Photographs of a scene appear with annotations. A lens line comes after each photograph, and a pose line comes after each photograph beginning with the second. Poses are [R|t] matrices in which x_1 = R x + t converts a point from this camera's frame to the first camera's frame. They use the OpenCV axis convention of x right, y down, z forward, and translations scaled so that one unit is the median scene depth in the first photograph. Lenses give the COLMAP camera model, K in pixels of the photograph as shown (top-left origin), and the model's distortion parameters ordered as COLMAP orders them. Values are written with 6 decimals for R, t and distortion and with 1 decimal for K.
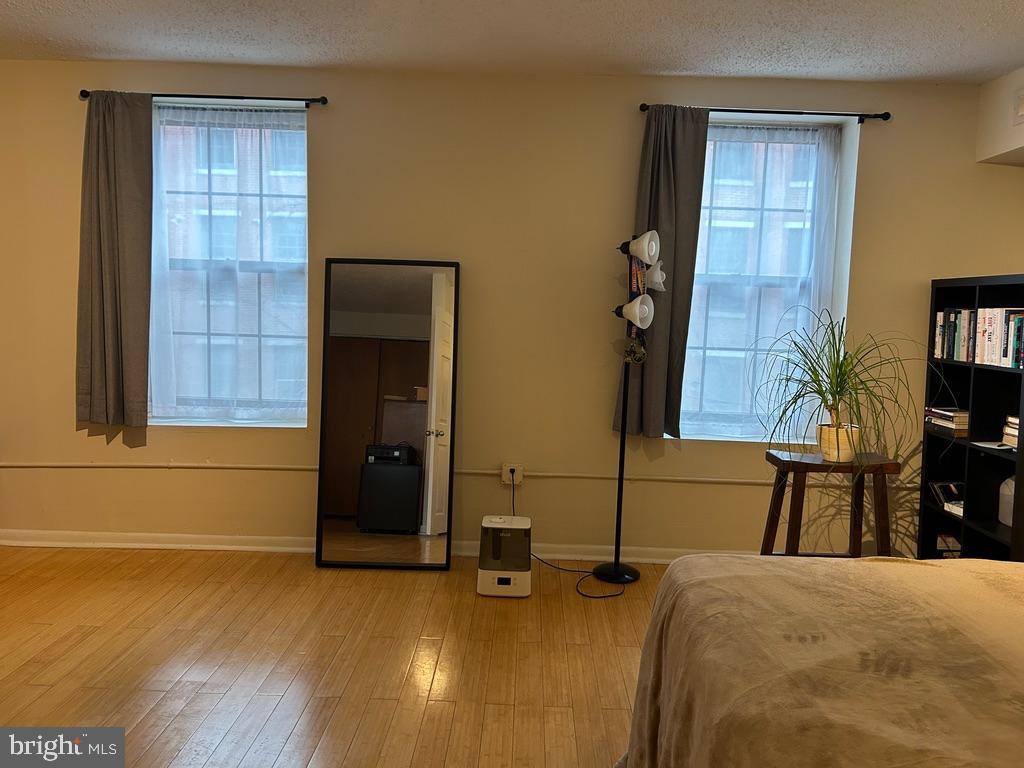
lens RADIAL K [[760.0, 0, 512.0], [0, 760.0, 384.0], [0, 0, 1]] dist [0.003499, -0.000139]
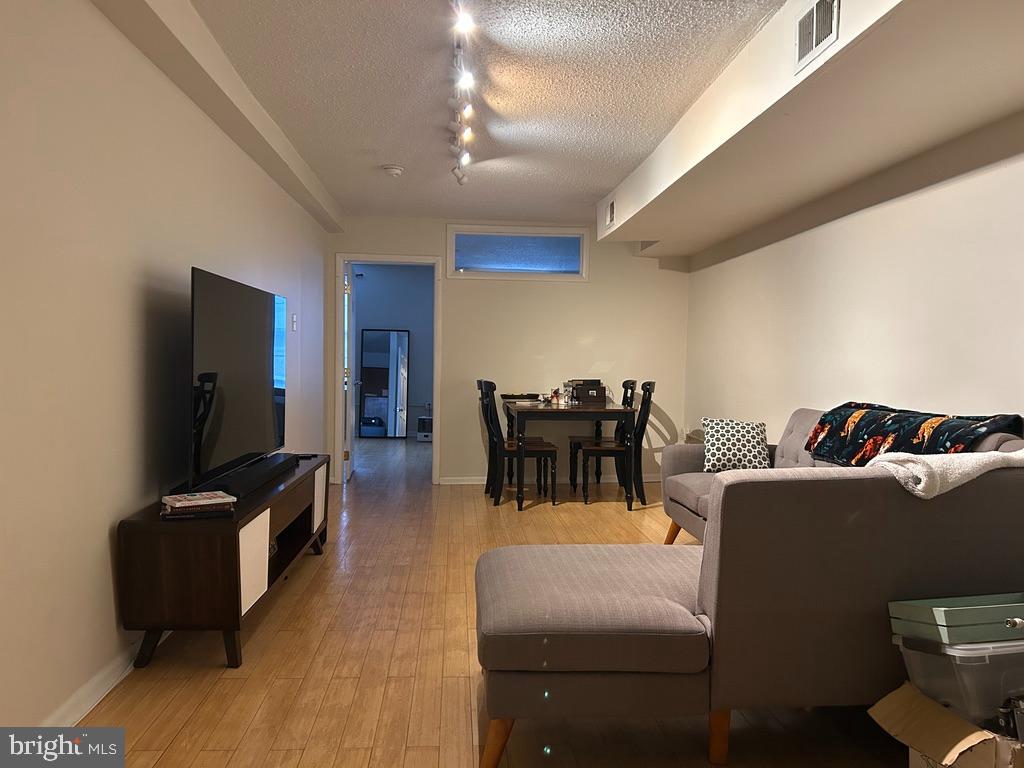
lens RADIAL K [[760.0, 0, 512.0], [0, 760.0, 384.0], [0, 0, 1]] dist [0.003499, -0.000139]
pose [[0.994939, -0.016083, 0.099186, 0.029410], [0.023115, 0.997267, -0.070167, 0.252186], [-0.097787, 0.072104, 0.992592, -1.859486]]
